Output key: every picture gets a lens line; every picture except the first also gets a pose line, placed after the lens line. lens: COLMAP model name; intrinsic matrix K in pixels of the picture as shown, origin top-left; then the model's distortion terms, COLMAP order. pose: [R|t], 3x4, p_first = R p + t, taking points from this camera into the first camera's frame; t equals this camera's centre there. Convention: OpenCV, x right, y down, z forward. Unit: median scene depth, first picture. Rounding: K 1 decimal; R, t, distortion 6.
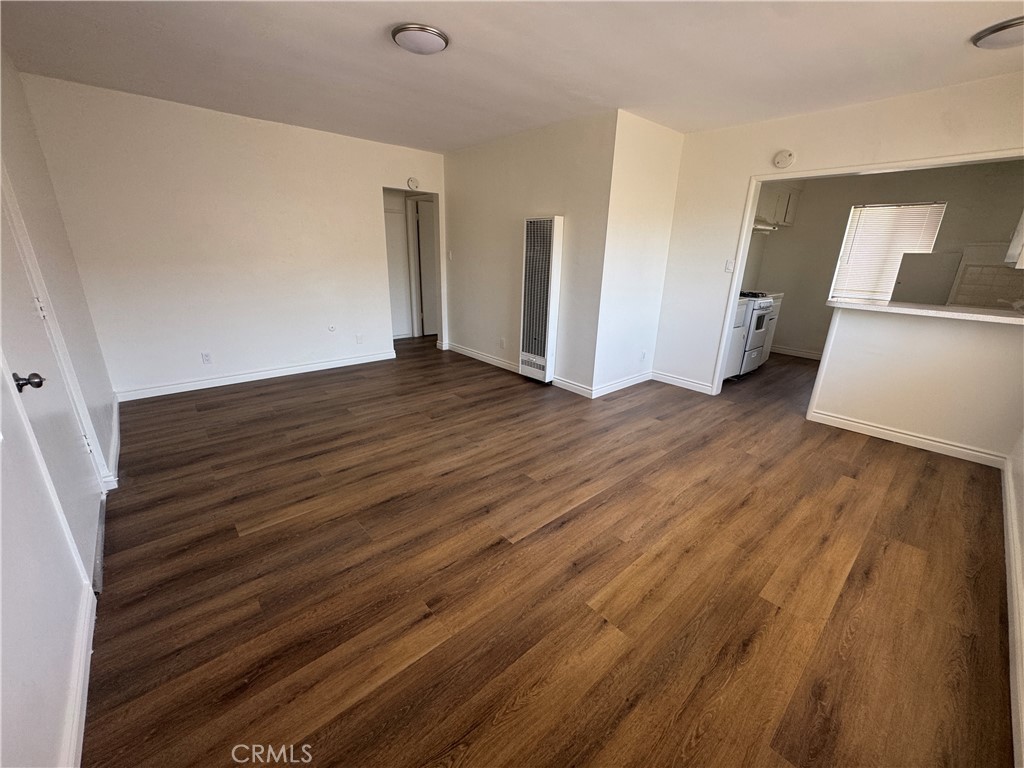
lens RADIAL K [[409.2, 0, 510.6], [0, 409.2, 384.3], [0, 0, 1]] dist [0.002234, 0.000187]
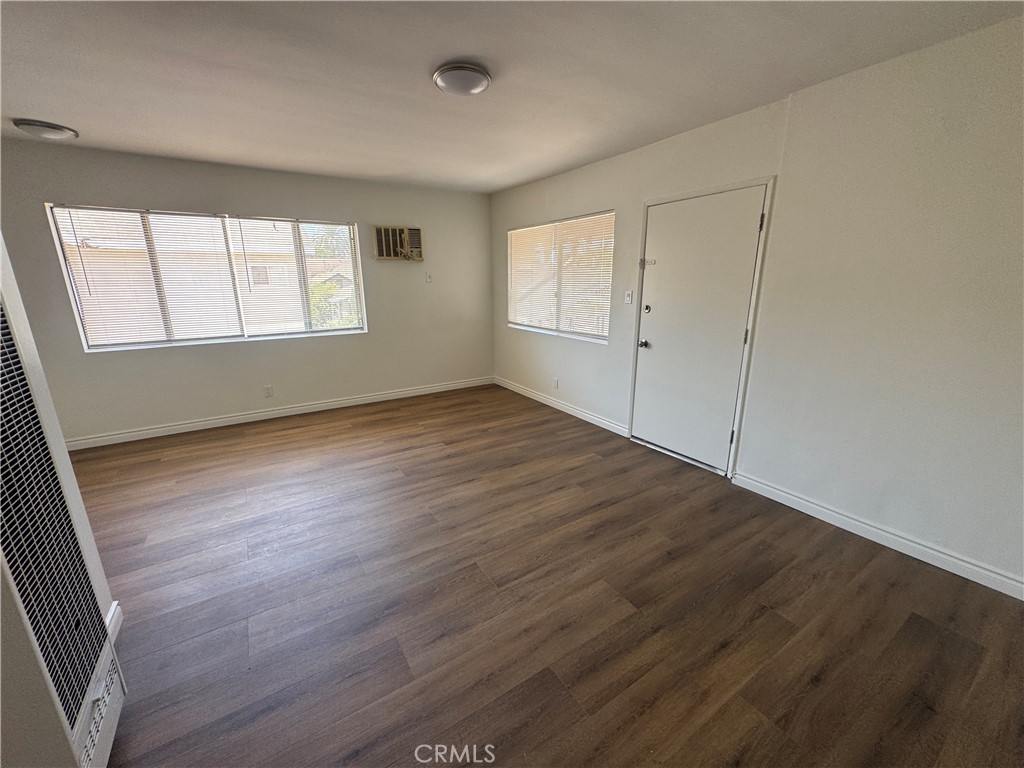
lens RADIAL K [[409.2, 0, 511.3], [0, 409.2, 385.2], [0, 0, 1]] dist [0.002234, 0.000187]
pose [[-0.988825, -0.051912, 0.139748, -0.435618], [0.032517, 0.839736, 0.542020, -0.653392], [-0.145489, 0.540508, -0.828664, 1.862043]]
